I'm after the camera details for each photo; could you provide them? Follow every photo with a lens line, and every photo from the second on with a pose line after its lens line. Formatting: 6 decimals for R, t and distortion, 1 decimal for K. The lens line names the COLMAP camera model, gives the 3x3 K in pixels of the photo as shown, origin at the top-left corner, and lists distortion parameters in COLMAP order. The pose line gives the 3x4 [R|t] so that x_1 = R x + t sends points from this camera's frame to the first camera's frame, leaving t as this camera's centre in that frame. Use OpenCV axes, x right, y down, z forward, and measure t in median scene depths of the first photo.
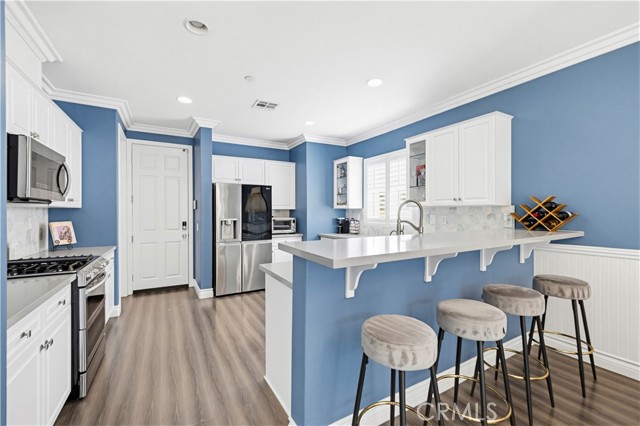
lens RADIAL K [[271.3, 0, 319.3], [0, 271.3, 213.9], [0, 0, 1]] dist [0.002535, 0.000337]
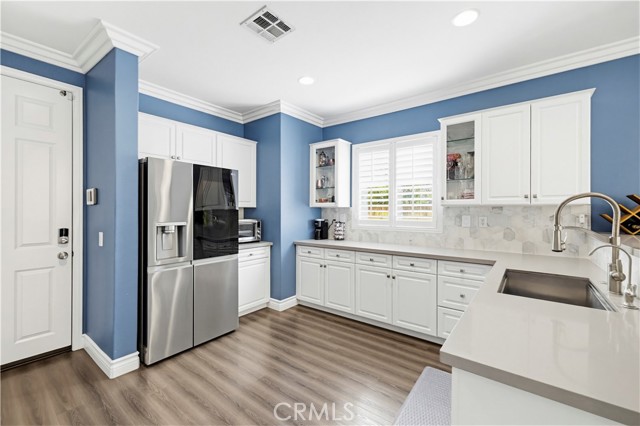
lens RADIAL K [[271.3, 0, 319.7], [0, 271.3, 211.9], [0, 0, 1]] dist [0.002535, 0.000337]
pose [[0.925977, 0.003918, 0.377561, -0.255553], [-0.002252, 0.999986, -0.004852, -0.002325], [-0.377574, 0.003643, 0.925972, 0.349799]]
